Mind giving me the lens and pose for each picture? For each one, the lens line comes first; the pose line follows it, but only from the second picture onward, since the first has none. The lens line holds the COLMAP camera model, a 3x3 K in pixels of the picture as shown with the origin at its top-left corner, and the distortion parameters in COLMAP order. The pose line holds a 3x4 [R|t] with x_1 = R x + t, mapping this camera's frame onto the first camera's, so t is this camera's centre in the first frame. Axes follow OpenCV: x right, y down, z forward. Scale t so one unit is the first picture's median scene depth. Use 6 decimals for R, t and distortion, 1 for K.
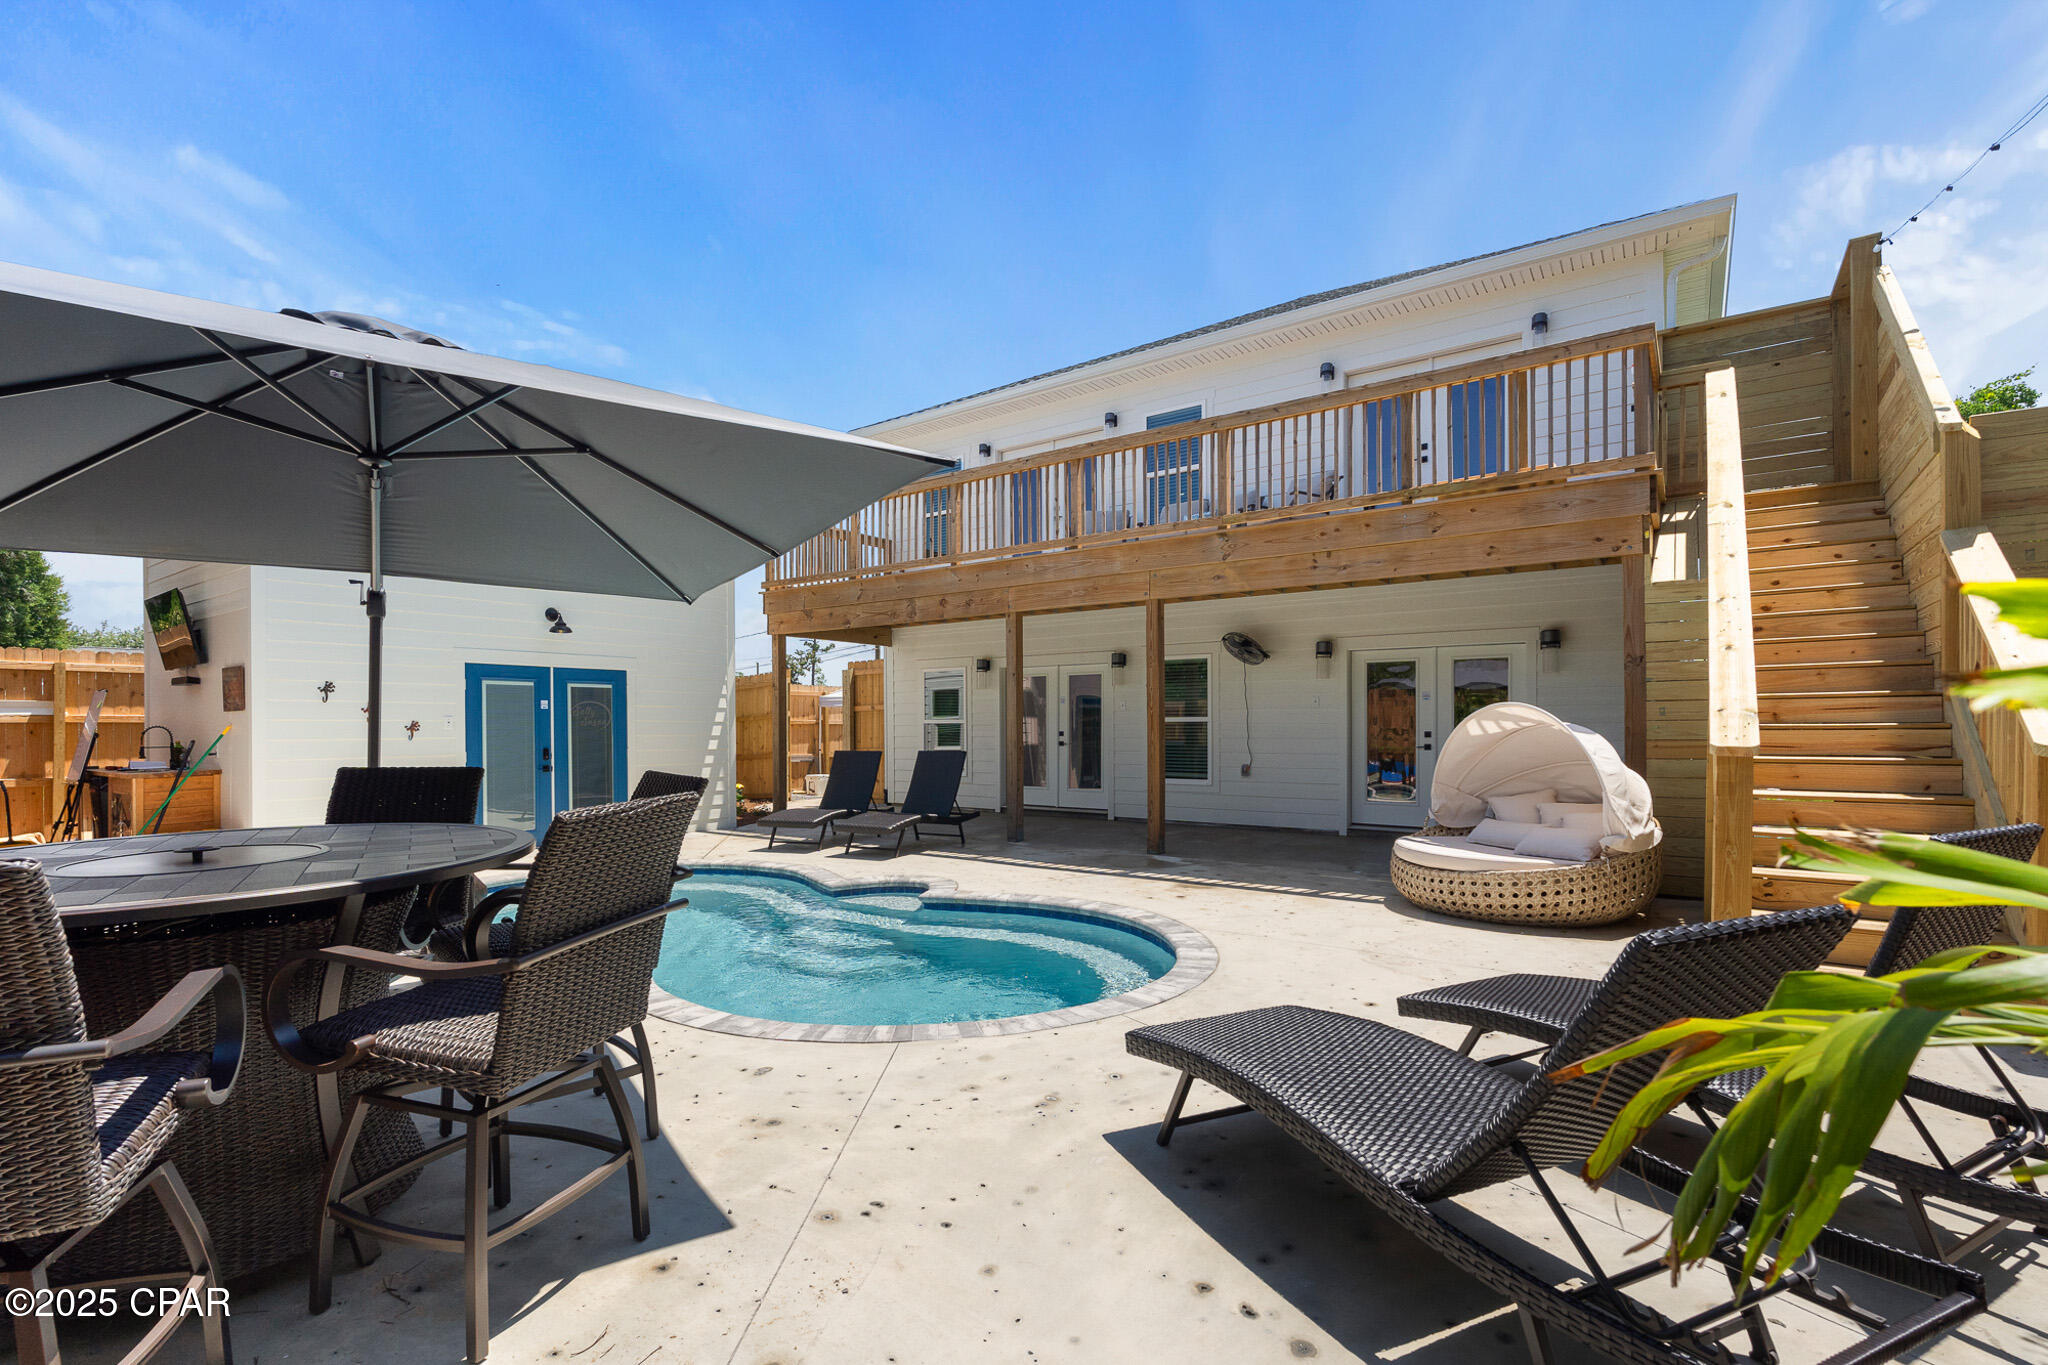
lens RADIAL K [[920.3, 0, 1080.8], [0, 920.3, 731.4], [0, 0, 1]] dist [0.000042, 0.000728]
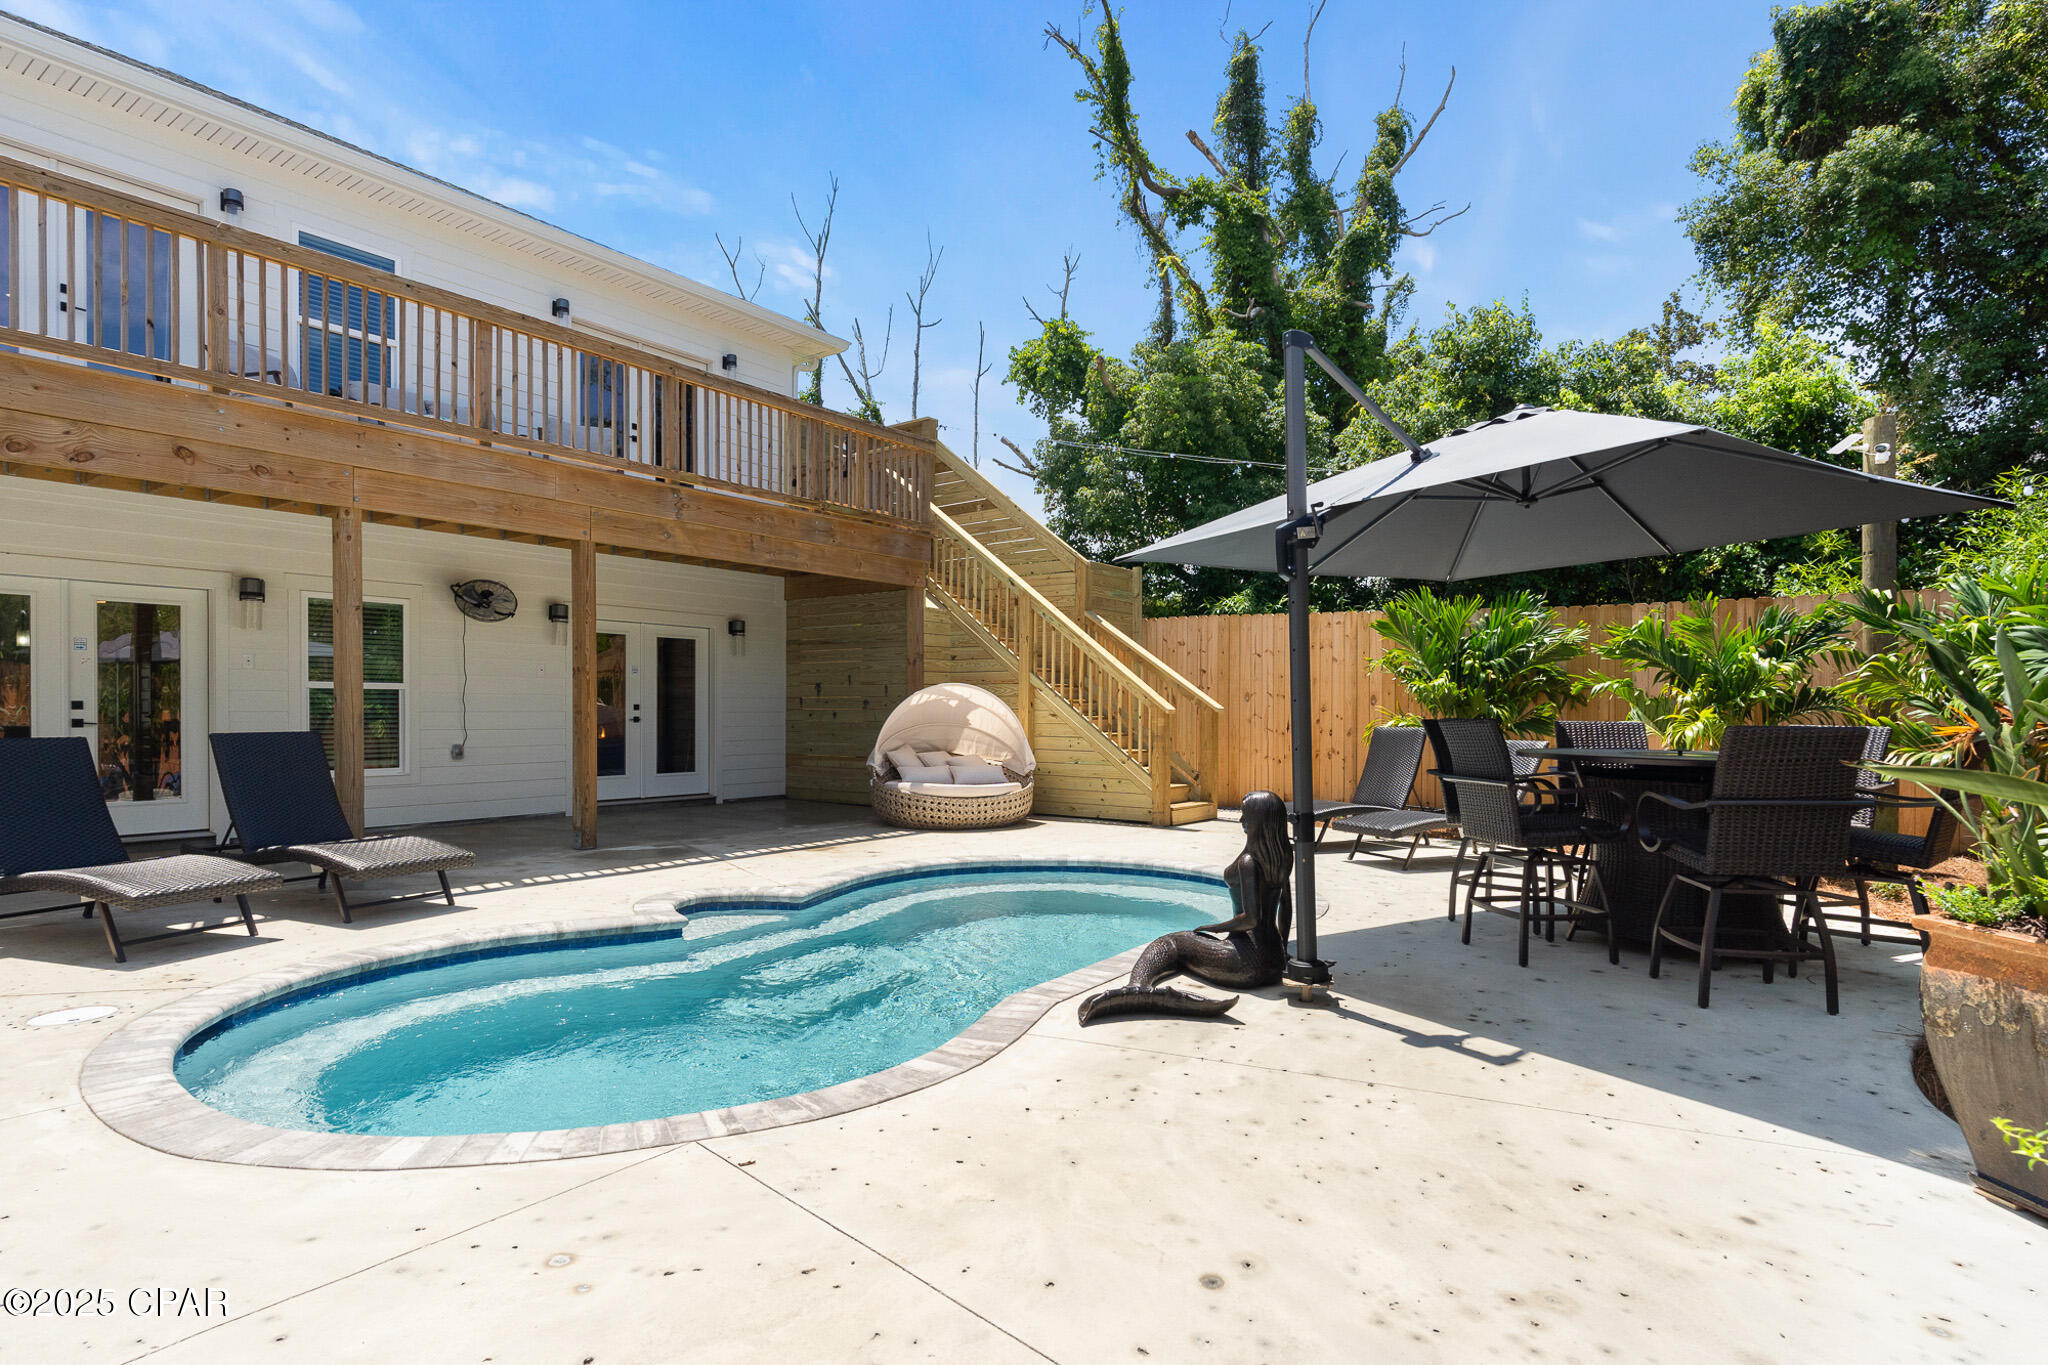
lens RADIAL K [[1083.8, 0, 1014.1], [0, 1083.8, 733.0], [0, 0, 1]] dist [0.006951, 0.000679]
pose [[0.035389, -0.024630, 0.999070, -0.785042], [-0.005075, 0.999679, 0.024825, 0.000080], [-0.999361, -0.005948, 0.035253, 0.512178]]
